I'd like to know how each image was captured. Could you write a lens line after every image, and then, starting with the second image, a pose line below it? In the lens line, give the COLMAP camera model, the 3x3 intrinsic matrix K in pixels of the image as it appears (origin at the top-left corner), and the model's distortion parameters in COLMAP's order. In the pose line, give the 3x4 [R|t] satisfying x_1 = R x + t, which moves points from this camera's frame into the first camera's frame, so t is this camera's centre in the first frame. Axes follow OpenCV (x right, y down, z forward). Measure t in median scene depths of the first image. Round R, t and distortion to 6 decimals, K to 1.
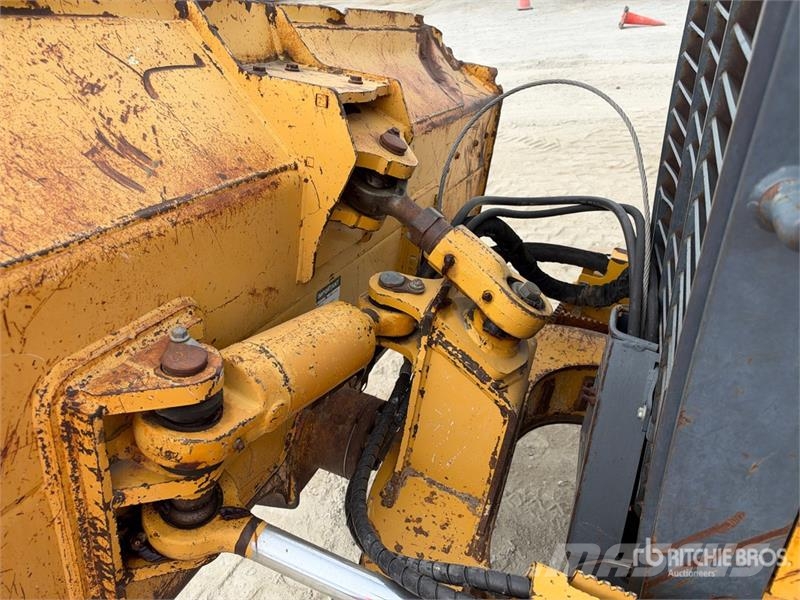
lens RADIAL K [[580.4, 0, 395.3], [0, 580.4, 314.5], [0, 0, 1]] dist [0.015411, -0.041123]
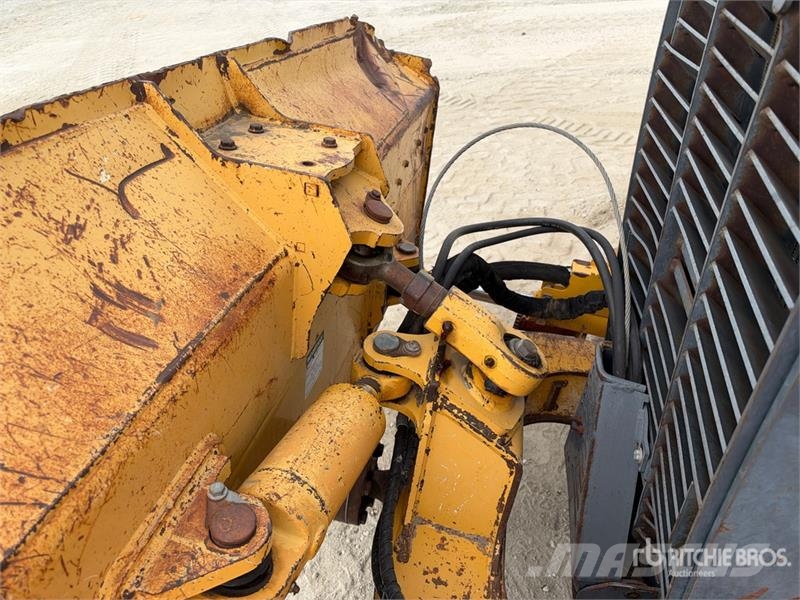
lens RADIAL K [[580.4, 0, 402.4], [0, 580.4, 311.7], [0, 0, 1]] dist [0.015411, -0.041123]
pose [[0.983014, -0.108354, 0.148132, -0.132851], [0.093477, 0.990178, 0.103966, -0.237982], [-0.157942, -0.088354, 0.983488, 0.029530]]
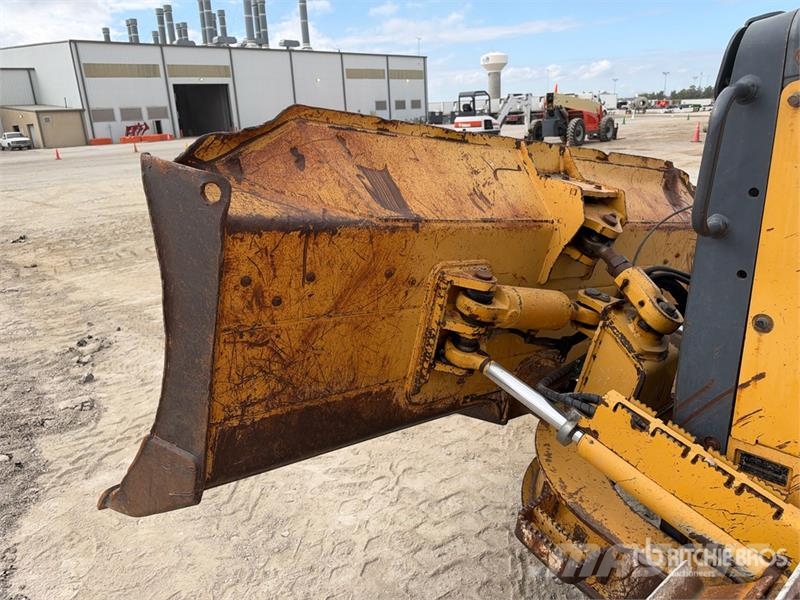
lens RADIAL K [[580.4, 0, 390.9], [0, 580.4, 294.8], [0, 0, 1]] dist [0.015411, -0.041123]
pose [[0.872057, 0.197078, -0.447969, 0.282058], [-0.293955, 0.942756, -0.157487, 0.452391], [0.391288, 0.269020, 0.880069, -0.890542]]
